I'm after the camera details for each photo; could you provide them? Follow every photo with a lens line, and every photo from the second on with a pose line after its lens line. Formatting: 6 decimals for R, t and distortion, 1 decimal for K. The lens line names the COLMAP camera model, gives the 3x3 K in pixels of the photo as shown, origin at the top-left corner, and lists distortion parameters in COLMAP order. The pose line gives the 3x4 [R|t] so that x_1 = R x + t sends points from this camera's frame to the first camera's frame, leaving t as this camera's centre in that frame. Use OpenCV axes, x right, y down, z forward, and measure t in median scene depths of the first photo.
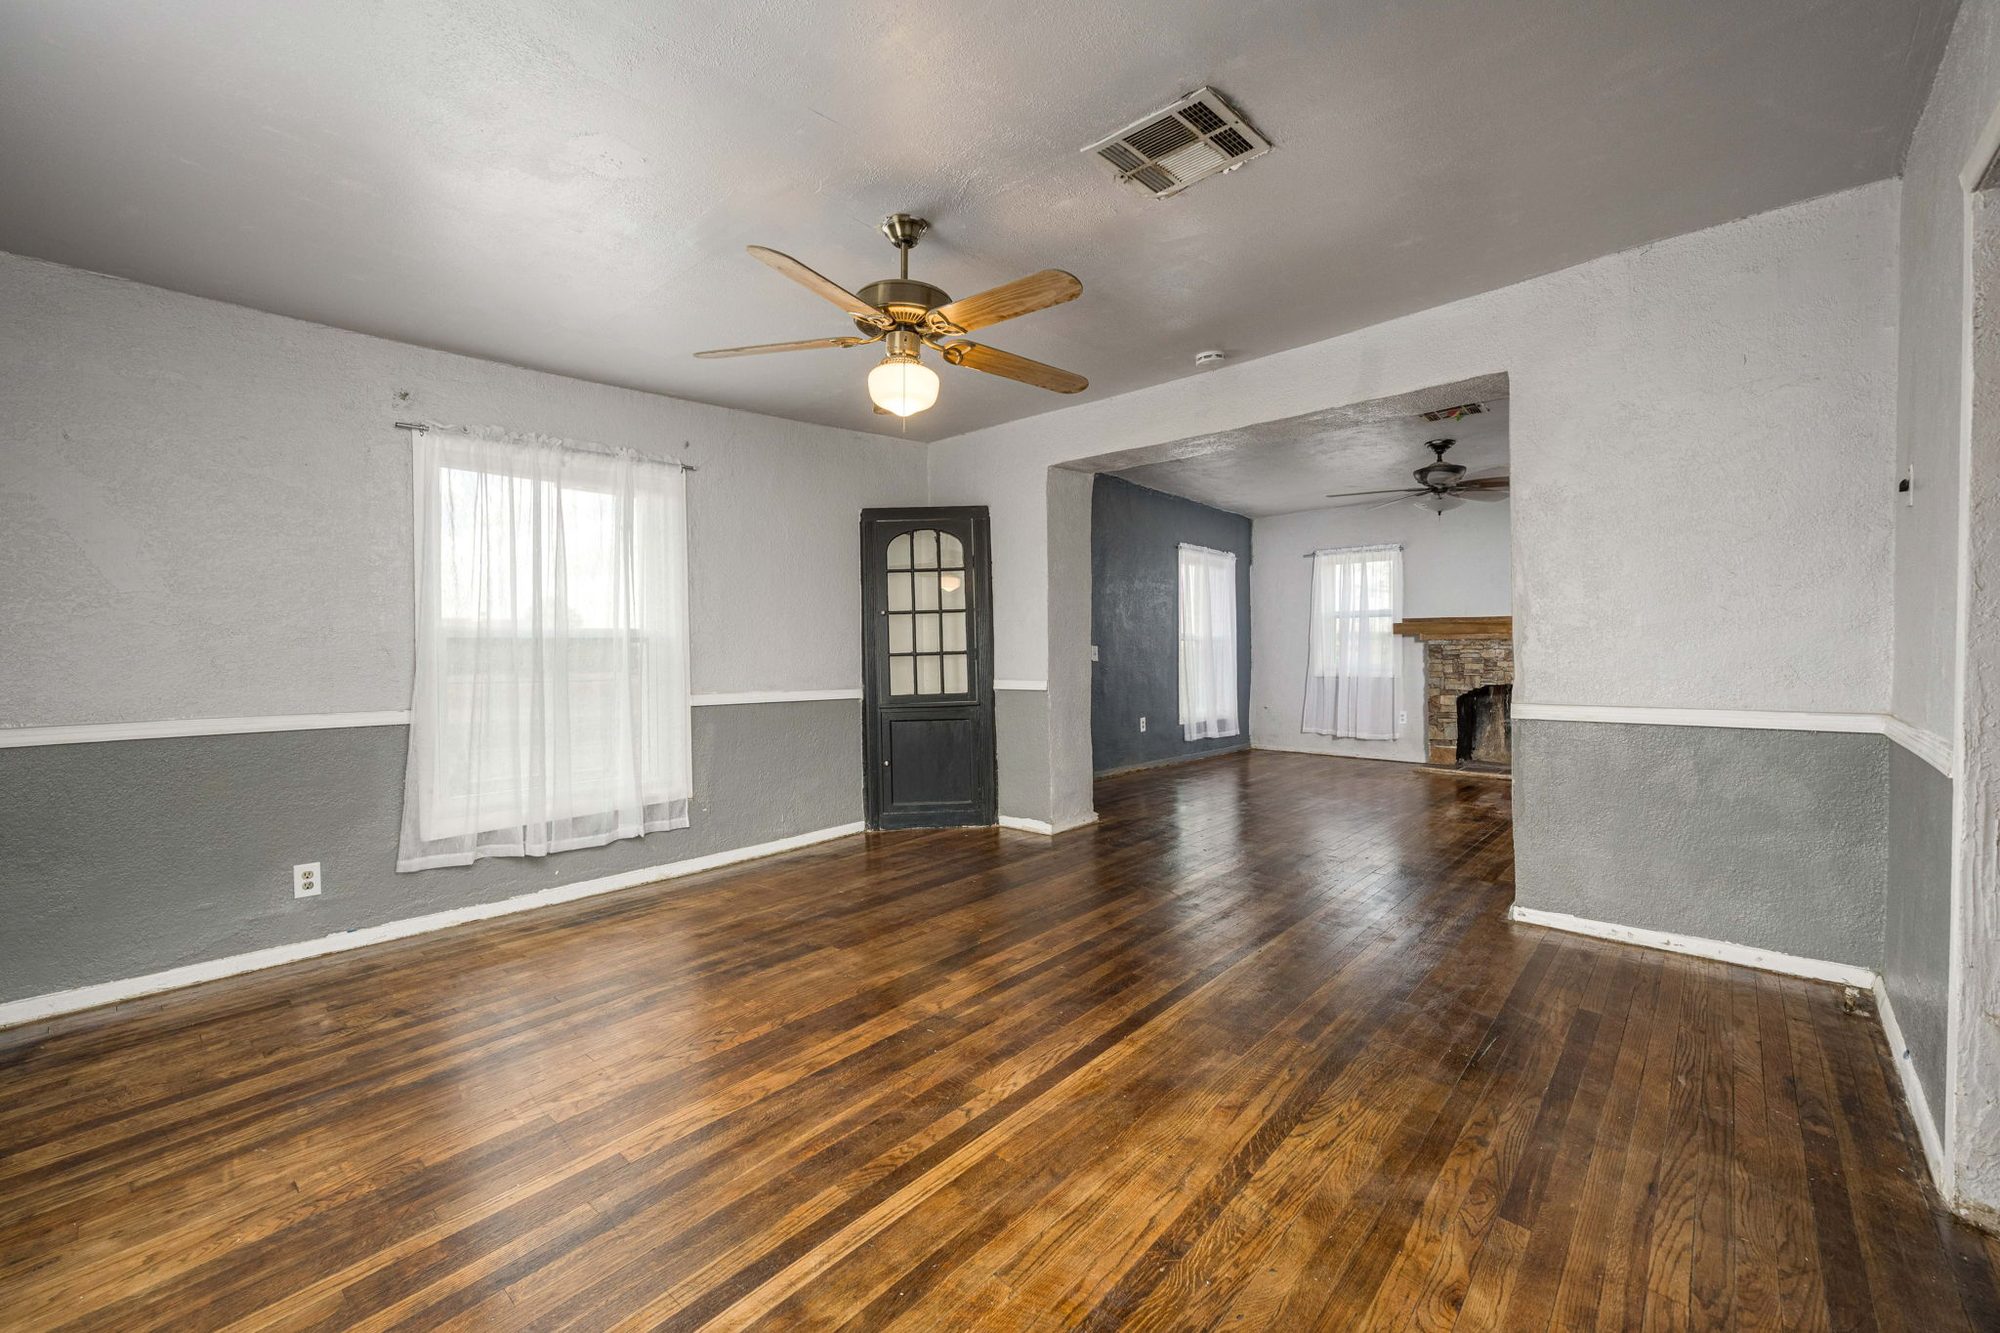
lens RADIAL K [[807.0, 0, 990.2], [0, 807.0, 658.5], [0, 0, 1]] dist [-0.000456, -0.000048]
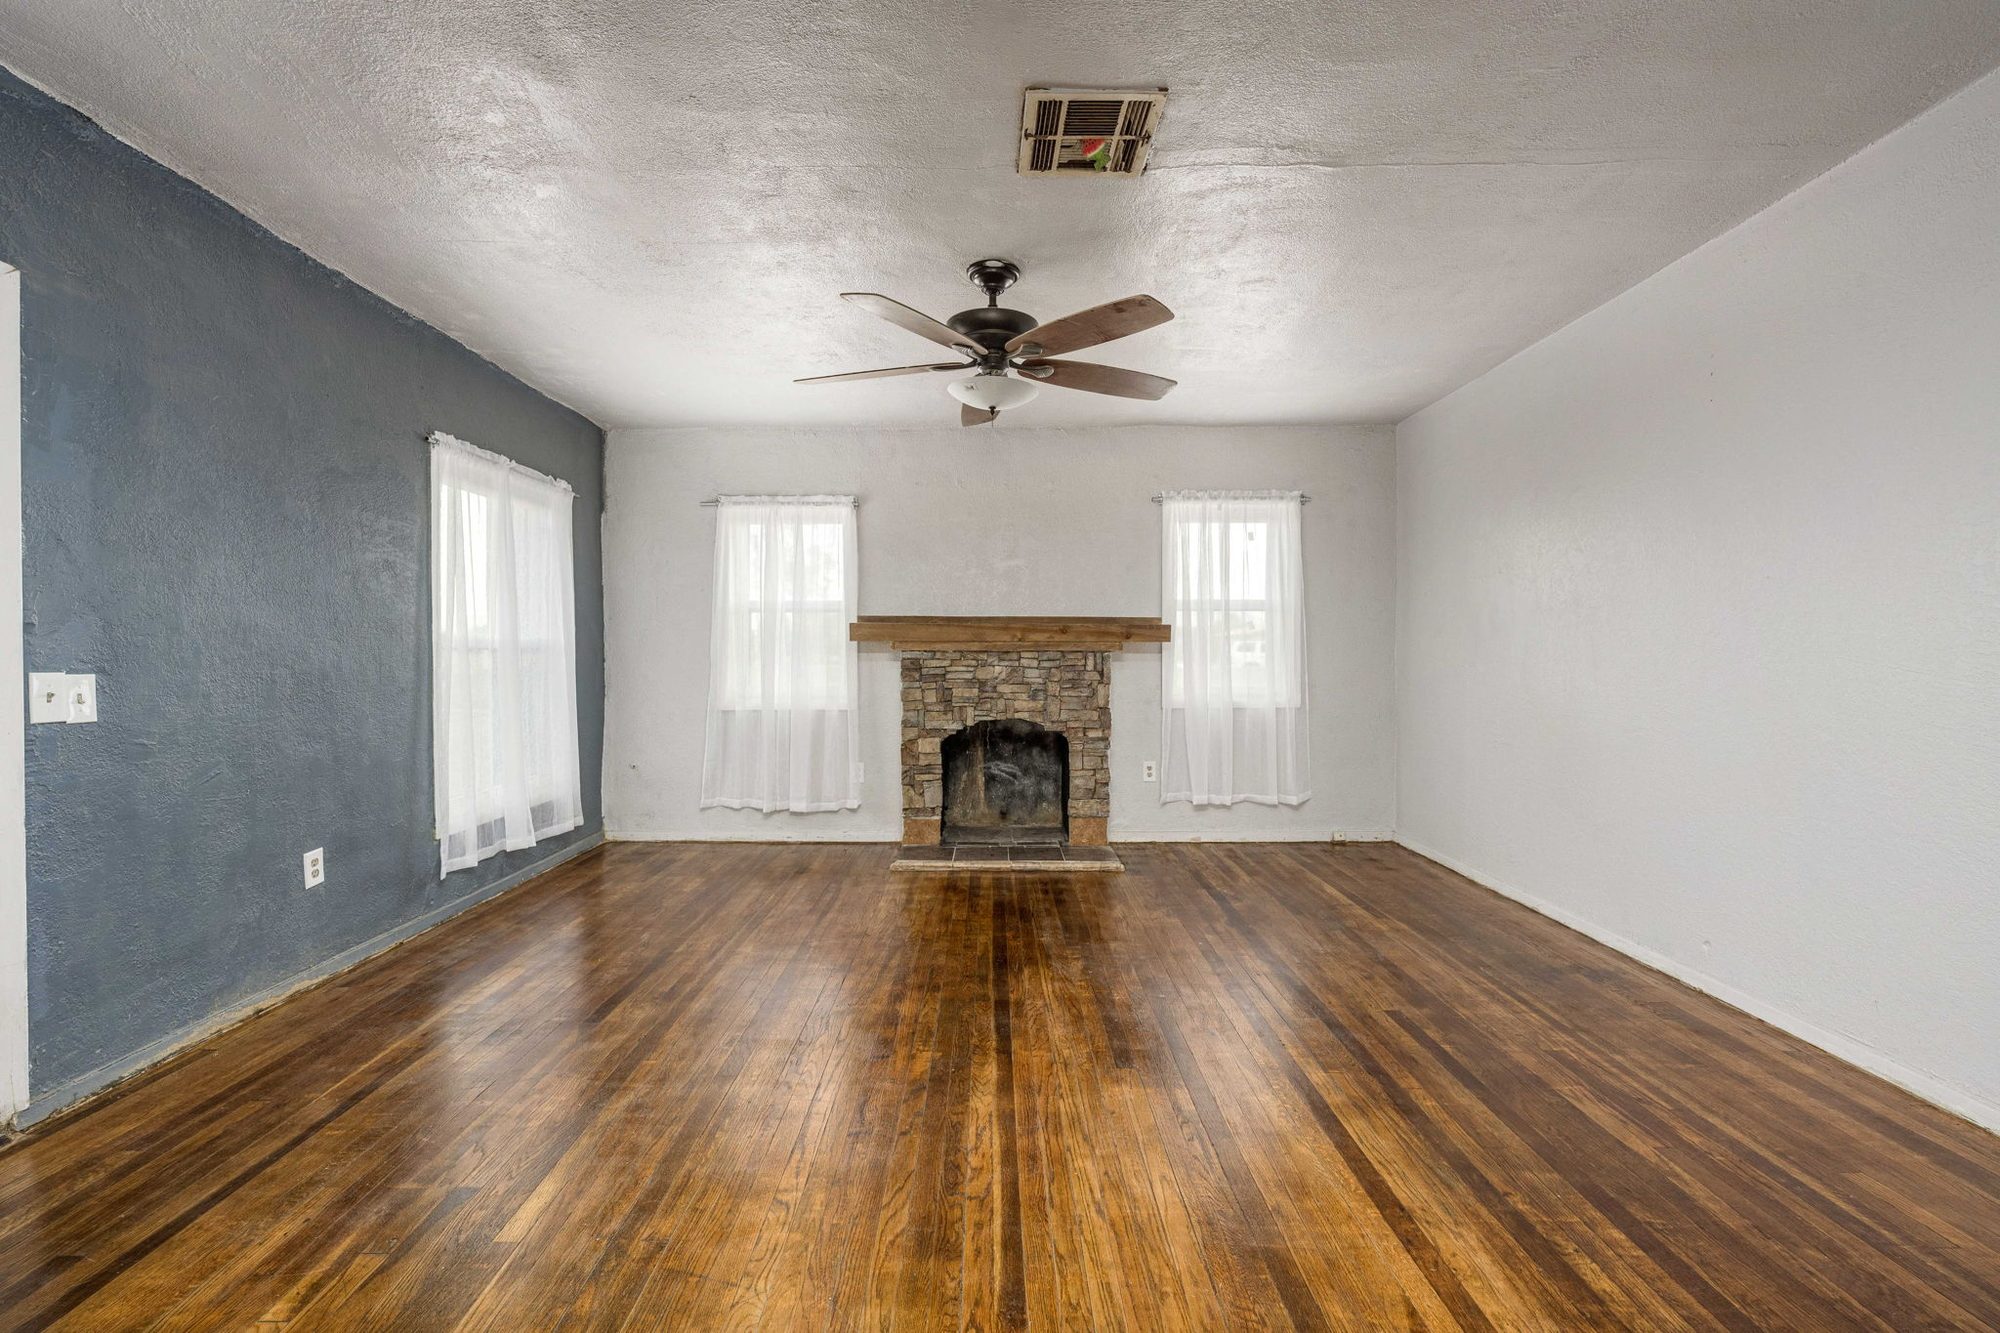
lens RADIAL K [[807.0, 0, 990.2], [0, 807.0, 658.5], [0, 0, 1]] dist [-0.000456, -0.000048]
pose [[0.726650, -0.006443, 0.686978, 0.155340], [0.004226, 0.999979, 0.004909, -0.019108], [-0.686995, -0.000663, 0.726662, 0.477352]]
